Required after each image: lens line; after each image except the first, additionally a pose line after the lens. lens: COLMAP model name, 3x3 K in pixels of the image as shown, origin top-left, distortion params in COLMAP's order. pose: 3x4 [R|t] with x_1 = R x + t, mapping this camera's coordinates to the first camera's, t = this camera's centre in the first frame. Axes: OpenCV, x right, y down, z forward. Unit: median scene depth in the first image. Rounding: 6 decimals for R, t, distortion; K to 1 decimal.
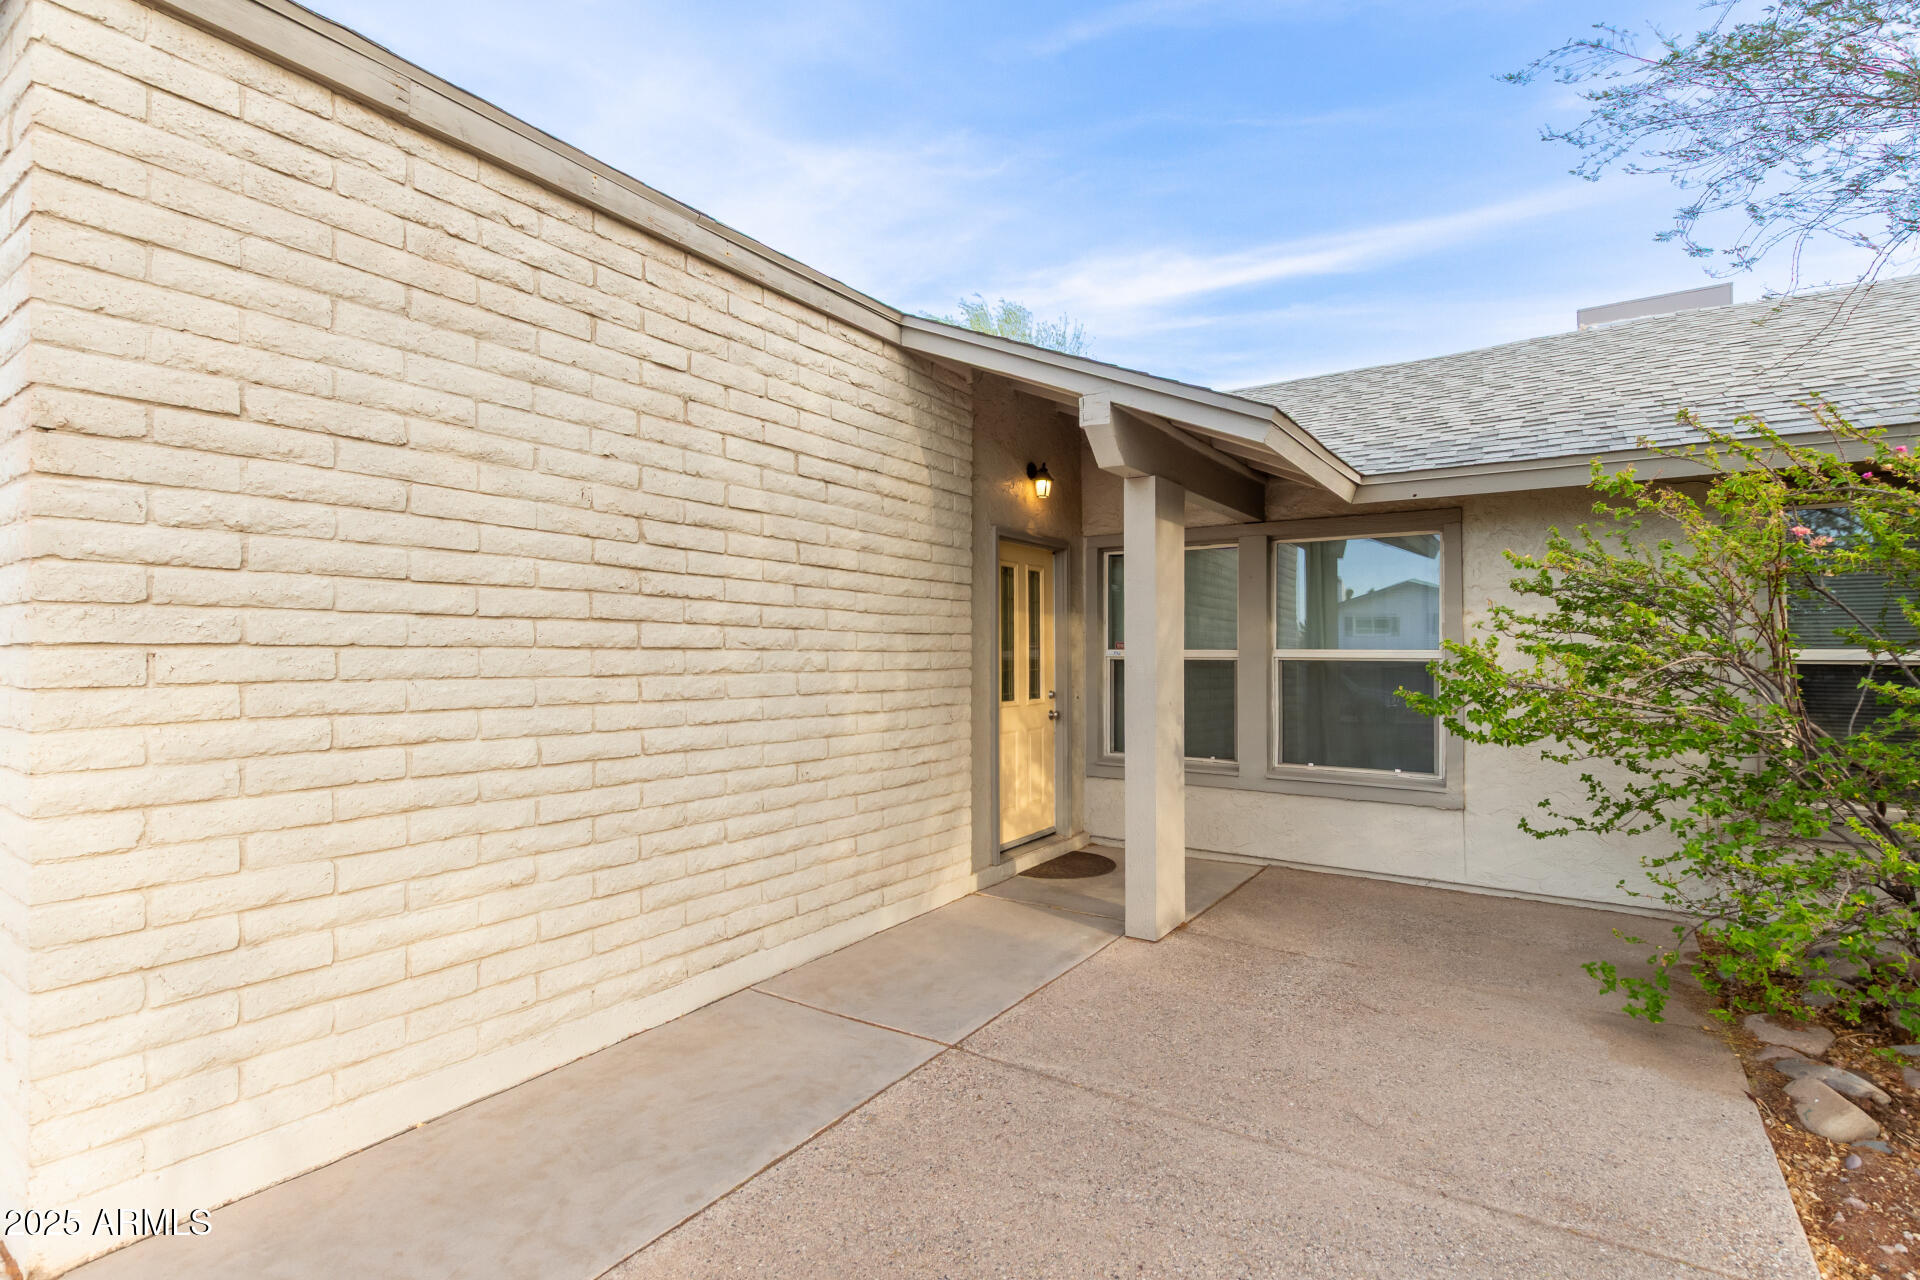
lens RADIAL K [[871.7, 0, 968.2], [0, 871.7, 657.7], [0, 0, 1]] dist [0.003184, 0.000194]
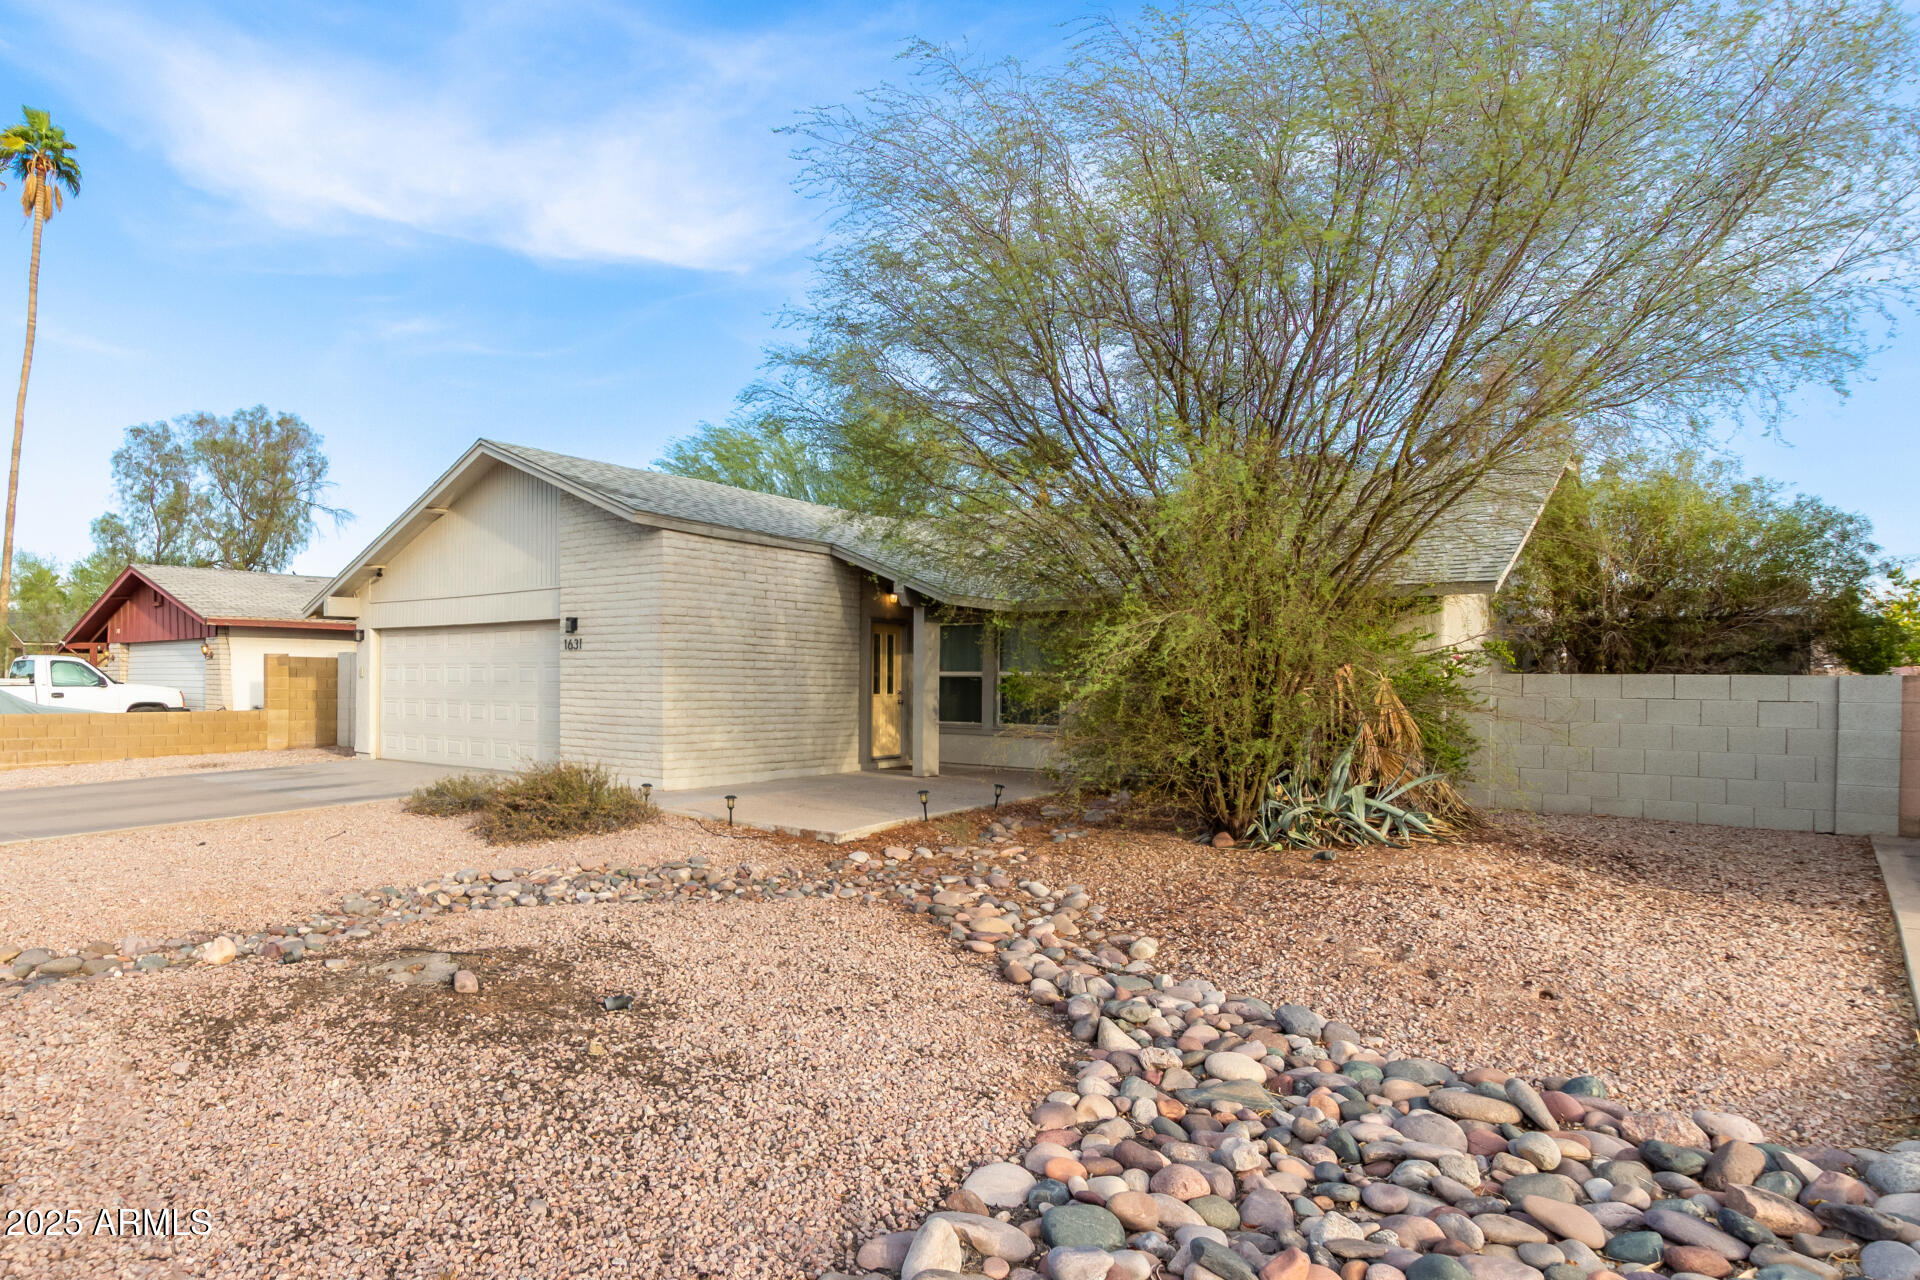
lens RADIAL K [[871.7, 0, 968.2], [0, 871.7, 657.7], [0, 0, 1]] dist [0.003184, 0.000194]
pose [[0.994792, 0.005566, 0.101778, 0.060712], [-0.002442, 0.999523, -0.030791, 0.029509], [-0.101901, 0.030382, 0.994330, -1.473663]]
